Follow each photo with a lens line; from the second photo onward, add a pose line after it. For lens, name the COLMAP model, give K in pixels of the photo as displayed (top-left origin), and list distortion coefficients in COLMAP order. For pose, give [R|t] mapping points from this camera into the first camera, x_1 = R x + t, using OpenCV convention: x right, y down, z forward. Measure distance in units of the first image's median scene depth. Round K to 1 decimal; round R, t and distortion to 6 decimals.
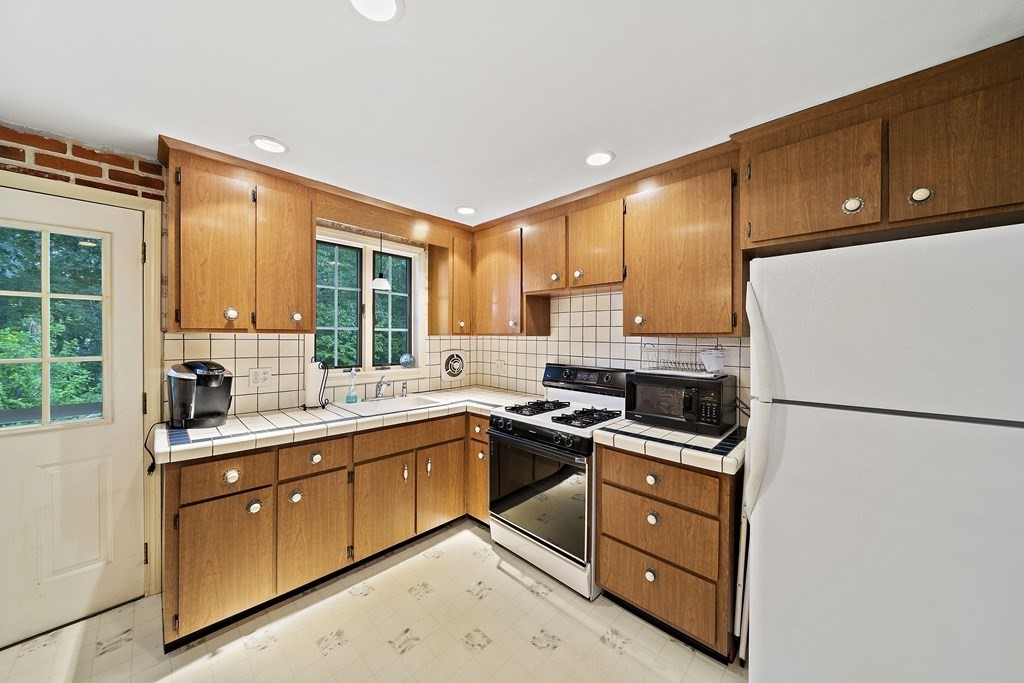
lens RADIAL K [[351.6, 0, 515.7], [0, 351.6, 337.5], [0, 0, 1]] dist [-0.006083, 0.000261]
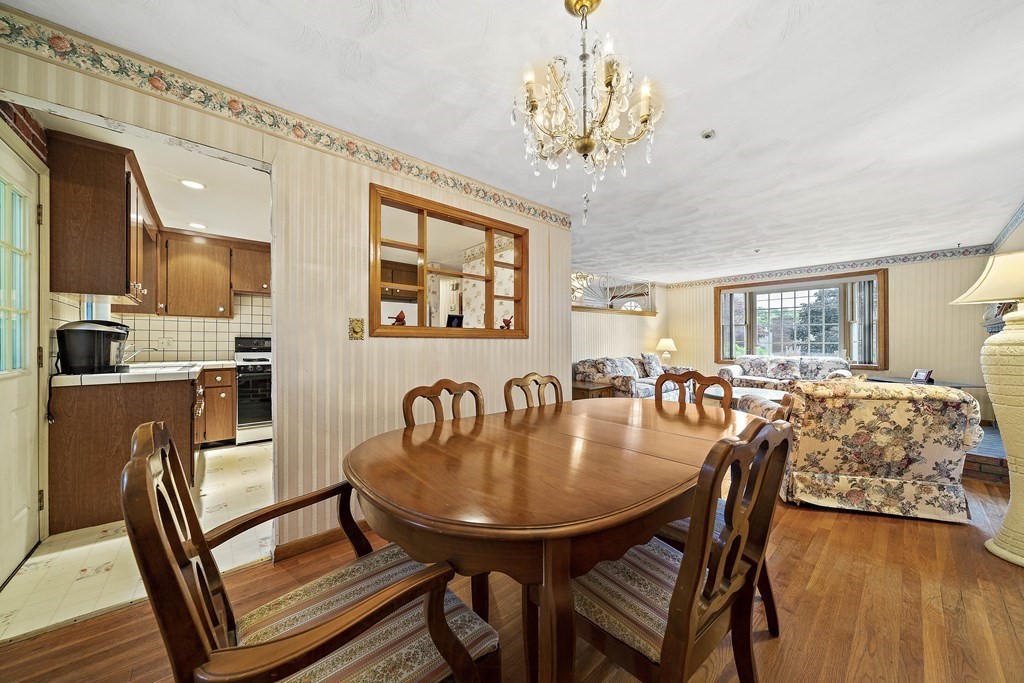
lens RADIAL K [[351.6, 0, 513.8], [0, 351.6, 342.8], [0, 0, 1]] dist [-0.006083, 0.000261]
pose [[0.089442, -0.002133, 0.995990, -1.750300], [0.006515, 0.999978, 0.001556, 0.135753], [-0.995971, 0.006349, 0.089454, -0.461722]]
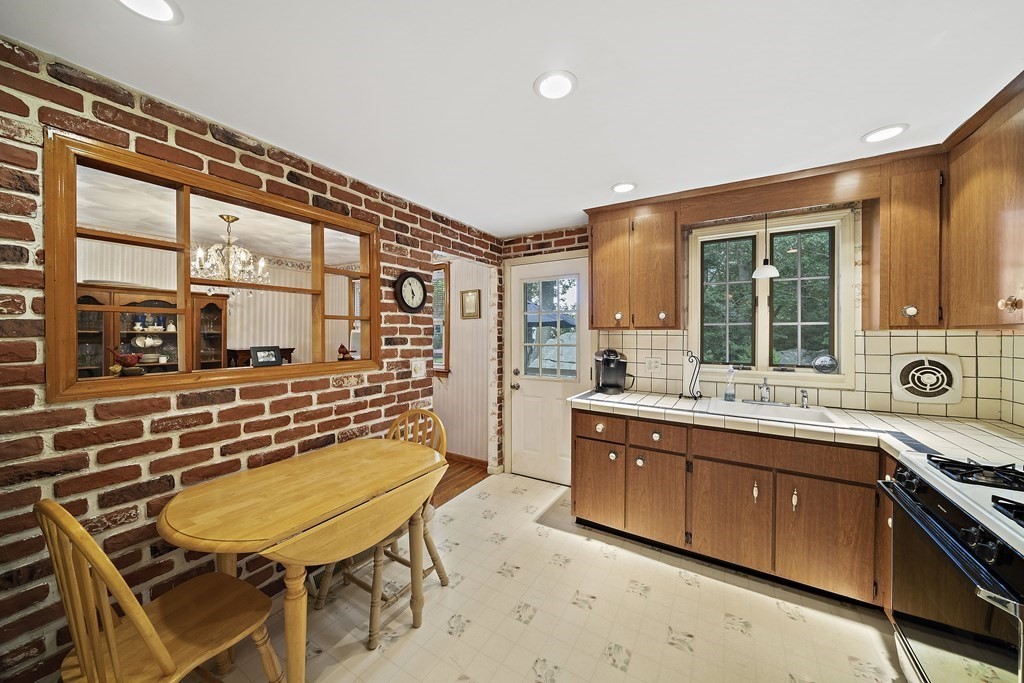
lens RADIAL K [[351.6, 0, 511.7], [0, 351.6, 336.3], [0, 0, 1]] dist [-0.006083, 0.000261]
pose [[0.216154, 0.004350, -0.976350, 0.412681], [-0.001773, 0.999990, 0.004063, 0.006377], [0.976358, 0.000852, 0.216160, 0.246736]]
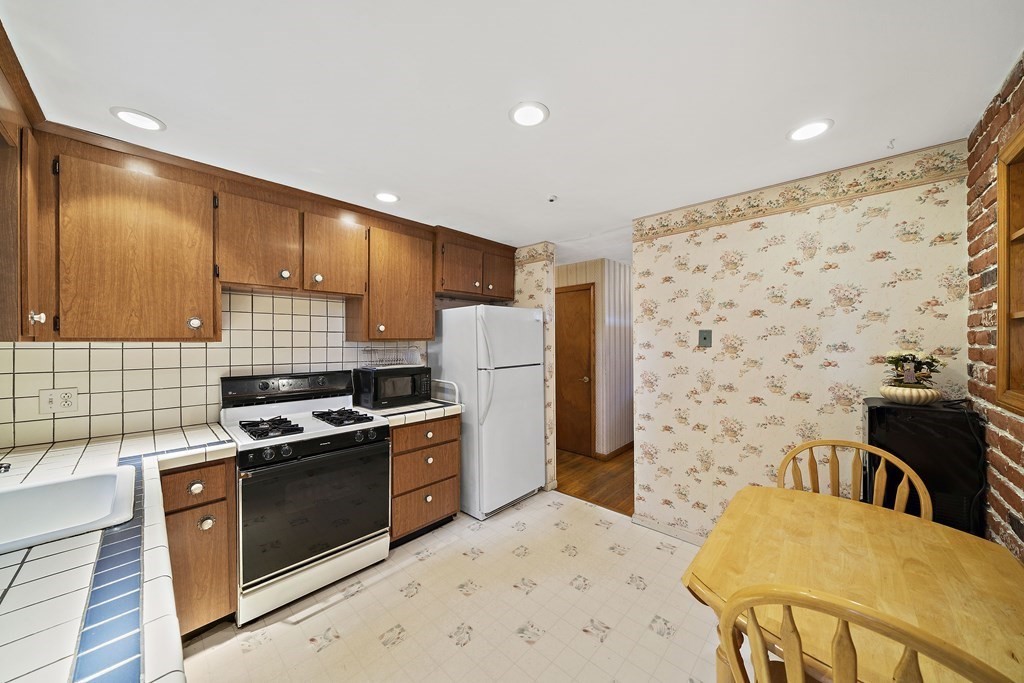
lens RADIAL K [[351.6, 0, 510.8], [0, 351.6, 343.3], [0, 0, 1]] dist [-0.006083, 0.000261]
pose [[-0.011378, -0.011111, 0.999874, -0.881789], [0.008056, 0.999905, 0.011203, -0.005339], [-0.999903, 0.008183, -0.011288, 0.510086]]
